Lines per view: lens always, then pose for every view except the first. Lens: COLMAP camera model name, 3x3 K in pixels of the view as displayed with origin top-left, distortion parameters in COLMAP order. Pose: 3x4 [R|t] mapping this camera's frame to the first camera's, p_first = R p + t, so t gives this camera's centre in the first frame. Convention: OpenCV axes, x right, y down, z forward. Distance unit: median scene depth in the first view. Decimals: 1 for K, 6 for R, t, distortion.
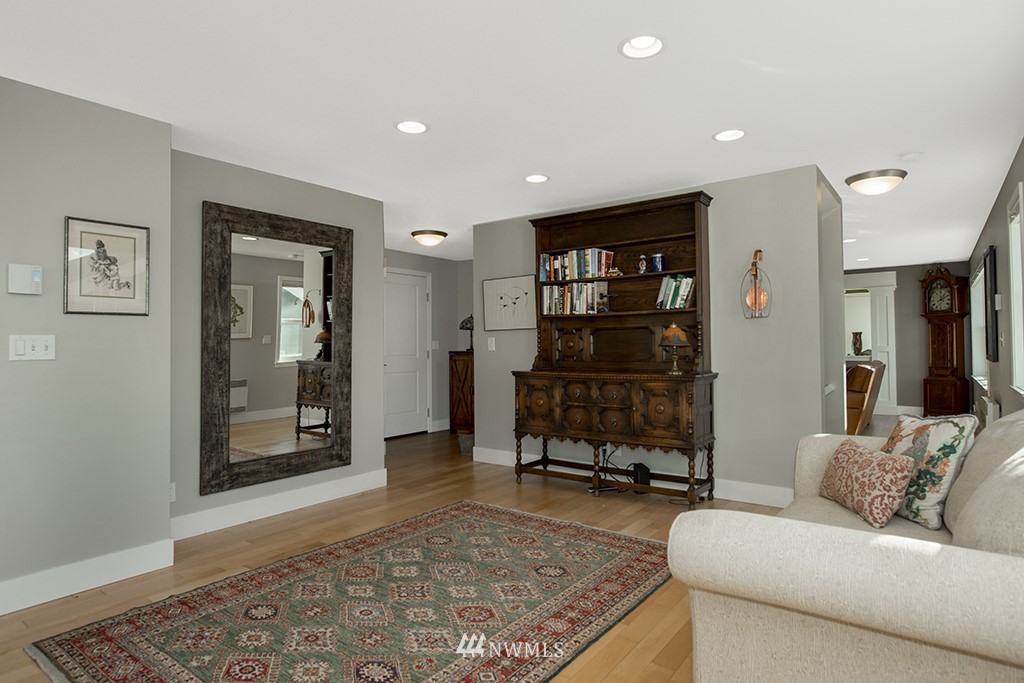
lens RADIAL K [[590.2, 0, 511.2], [0, 590.2, 337.8], [0, 0, 1]] dist [-0.005889, 0.001834]
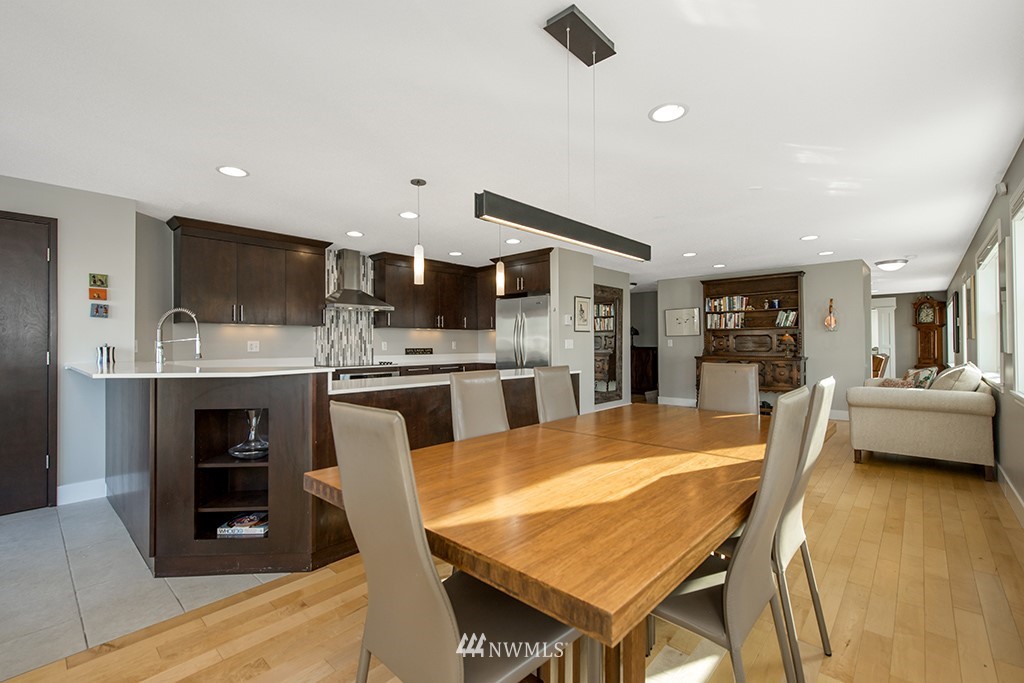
lens RADIAL K [[463.0, 0, 505.5], [0, 463.0, 343.1], [0, 0, 1]] dist [0.001398, -0.000281]
pose [[0.994036, 0.001057, -0.109048, -0.530811], [0.000018, 0.999951, 0.009858, -0.006060], [0.109053, -0.009801, 0.993988, -0.739022]]
